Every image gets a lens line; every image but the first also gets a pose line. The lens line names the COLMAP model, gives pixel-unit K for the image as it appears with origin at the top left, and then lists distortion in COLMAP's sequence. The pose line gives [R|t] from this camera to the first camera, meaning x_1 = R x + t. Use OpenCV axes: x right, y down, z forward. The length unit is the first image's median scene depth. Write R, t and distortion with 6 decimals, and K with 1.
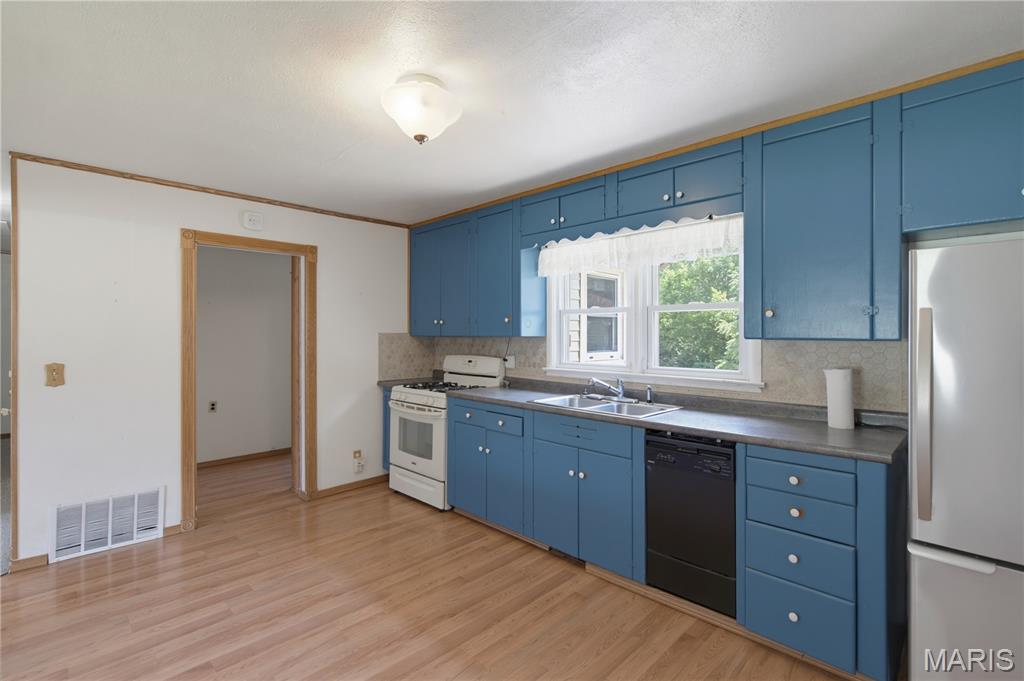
lens RADIAL K [[467.7, 0, 518.8], [0, 467.7, 334.2], [0, 0, 1]] dist [-0.001237, -0.000376]
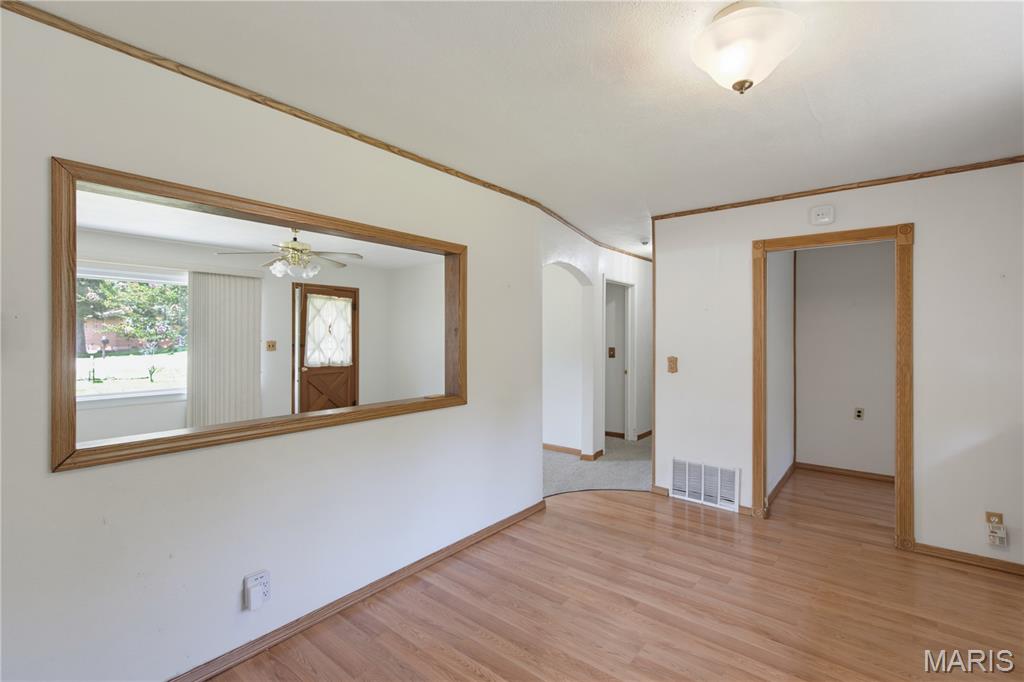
lens RADIAL K [[467.7, 0, 518.8], [0, 467.7, 334.7], [0, 0, 1]] dist [-0.001237, -0.000376]
pose [[0.101763, -0.000125, -0.994809, 0.343153], [-0.004615, 0.999989, -0.000598, -0.001321], [0.994798, 0.004652, 0.101762, 0.358433]]
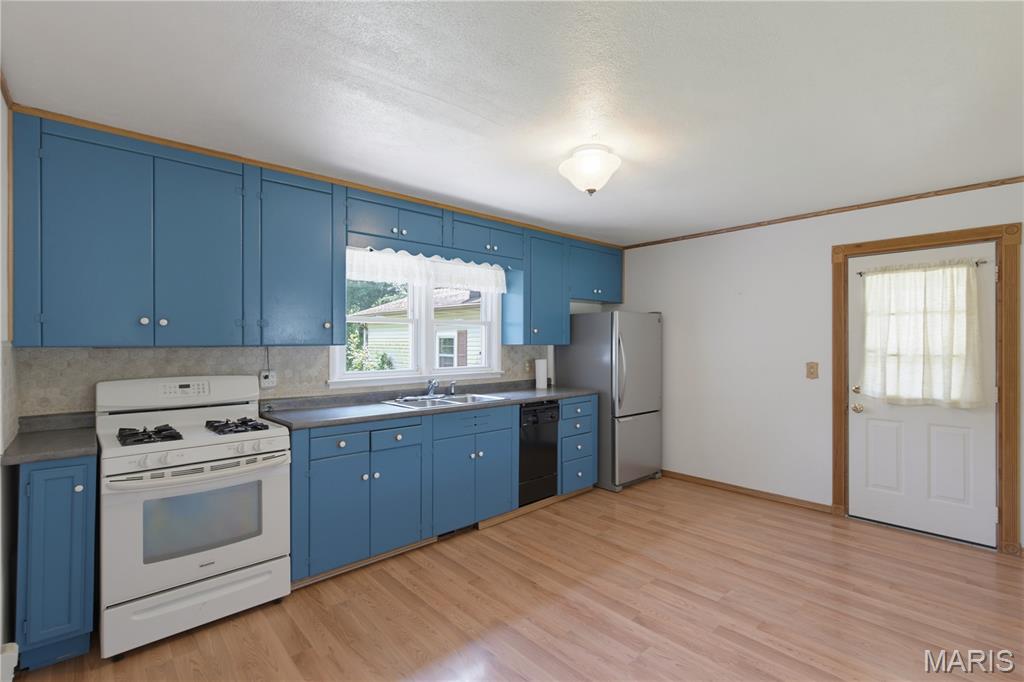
lens RADIAL K [[474.6, 0, 512.0], [0, 474.6, 341.0], [0, 0, 1]] dist [-0.002055, -0.000342]
pose [[0.063164, -0.000595, 0.998003, -1.006970], [0.001093, 0.999999, 0.000527, -0.003466], [-0.998003, 0.001057, 0.063165, 0.738769]]
